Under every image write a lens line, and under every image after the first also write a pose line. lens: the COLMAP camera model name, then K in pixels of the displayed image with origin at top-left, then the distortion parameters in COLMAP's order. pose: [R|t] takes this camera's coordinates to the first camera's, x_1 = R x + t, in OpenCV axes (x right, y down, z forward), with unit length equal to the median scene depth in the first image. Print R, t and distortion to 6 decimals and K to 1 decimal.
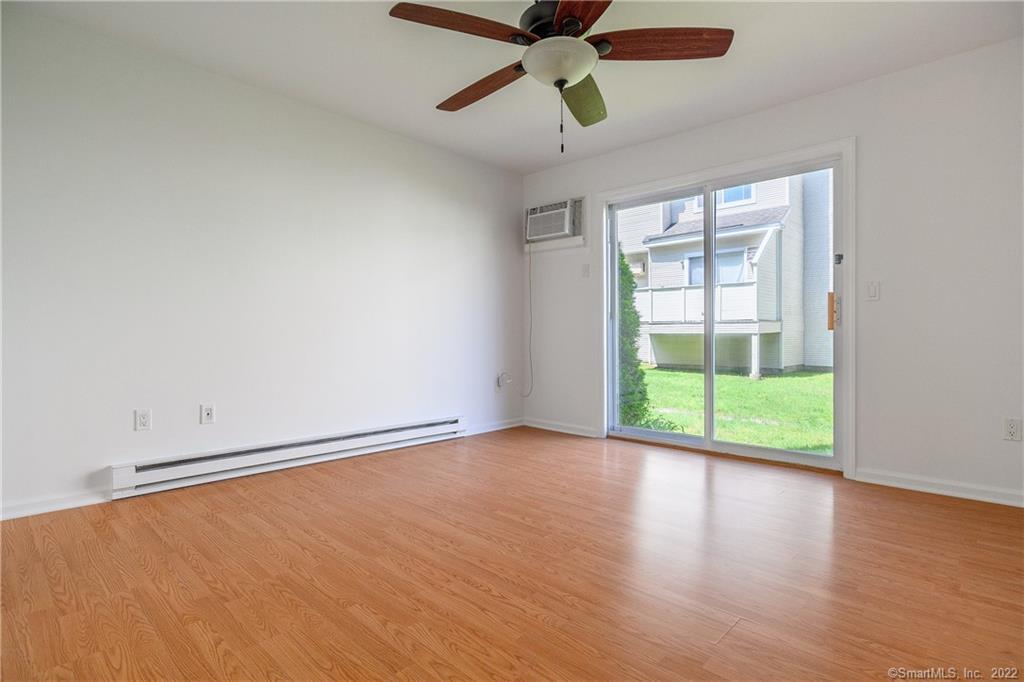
lens RADIAL K [[491.4, 0, 515.8], [0, 491.4, 335.6], [0, 0, 1]] dist [0.000305, 0.000061]
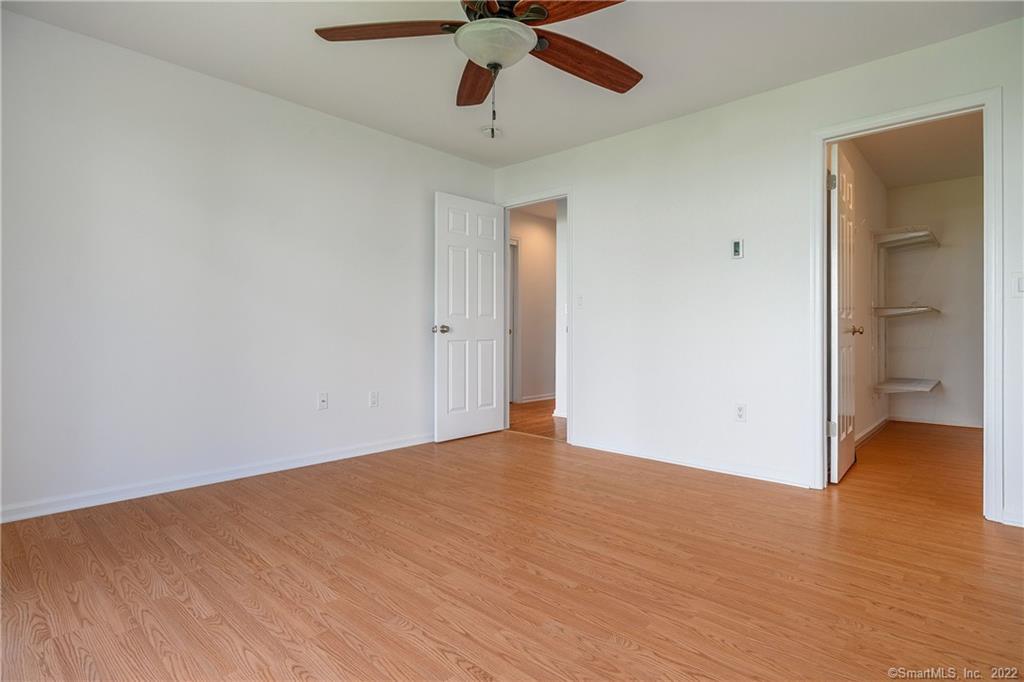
lens RADIAL K [[491.4, 0, 515.8], [0, 491.4, 335.6], [0, 0, 1]] dist [0.000305, 0.000061]
pose [[-0.999887, -0.006719, -0.013465, 0.068803], [-0.006833, 0.999941, 0.008413, -0.015381], [0.013408, 0.008504, -0.999874, 1.926266]]
